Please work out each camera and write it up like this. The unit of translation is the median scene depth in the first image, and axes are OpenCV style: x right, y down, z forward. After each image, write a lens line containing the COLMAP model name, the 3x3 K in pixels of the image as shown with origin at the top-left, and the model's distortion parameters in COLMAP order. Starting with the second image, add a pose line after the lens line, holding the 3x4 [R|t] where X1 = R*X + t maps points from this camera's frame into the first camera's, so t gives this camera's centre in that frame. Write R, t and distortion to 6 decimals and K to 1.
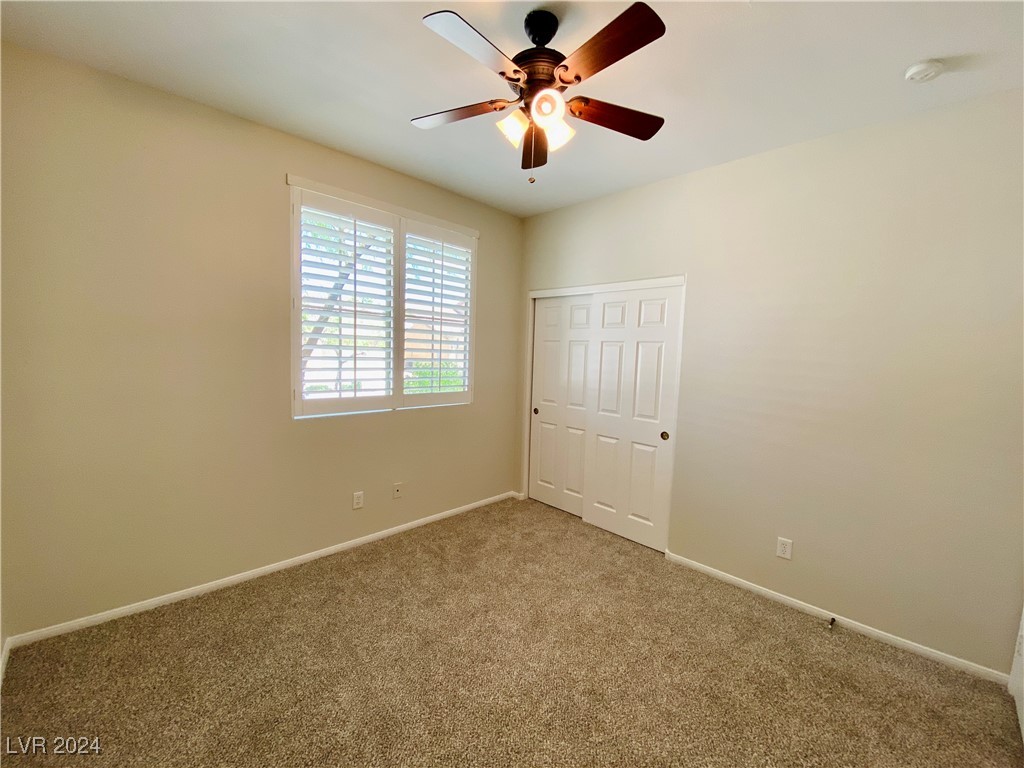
lens RADIAL K [[416.0, 0, 514.6], [0, 416.0, 378.5], [0, 0, 1]] dist [0.000877, -0.011485]
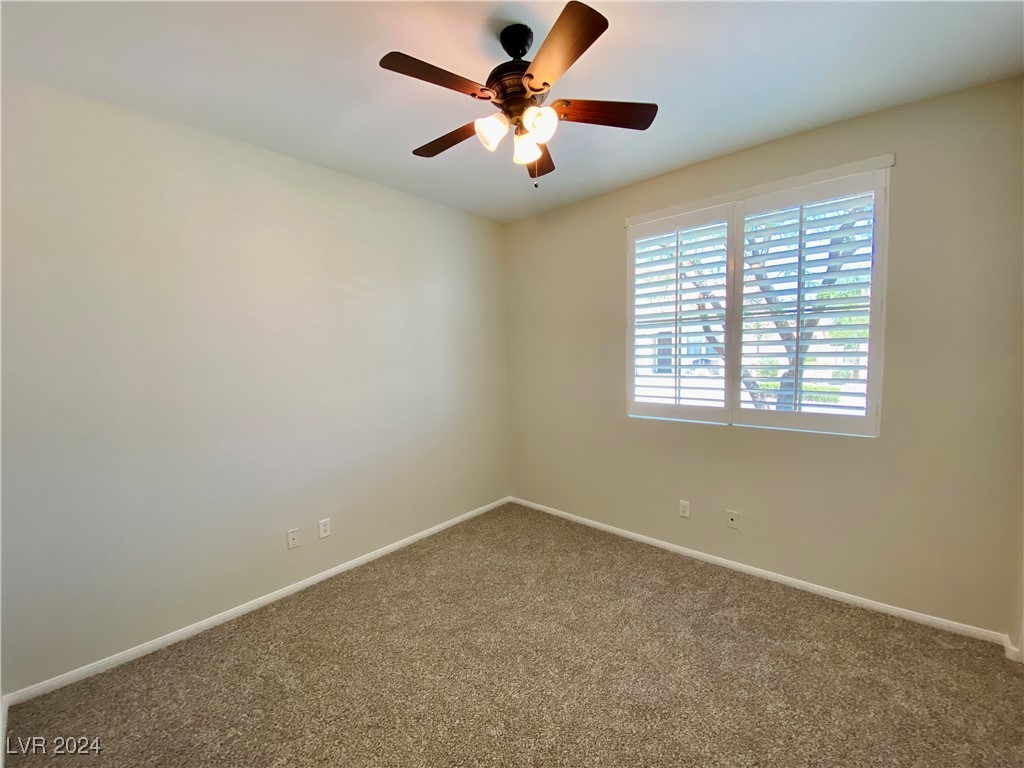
lens RADIAL K [[416.0, 0, 518.9], [0, 416.0, 384.4], [0, 0, 1]] dist [0.000877, -0.011485]
pose [[0.053572, 0.025076, -0.998249, 0.563760], [-0.050385, 0.998479, 0.022378, -0.006779], [0.997292, 0.049098, 0.054754, 0.514377]]
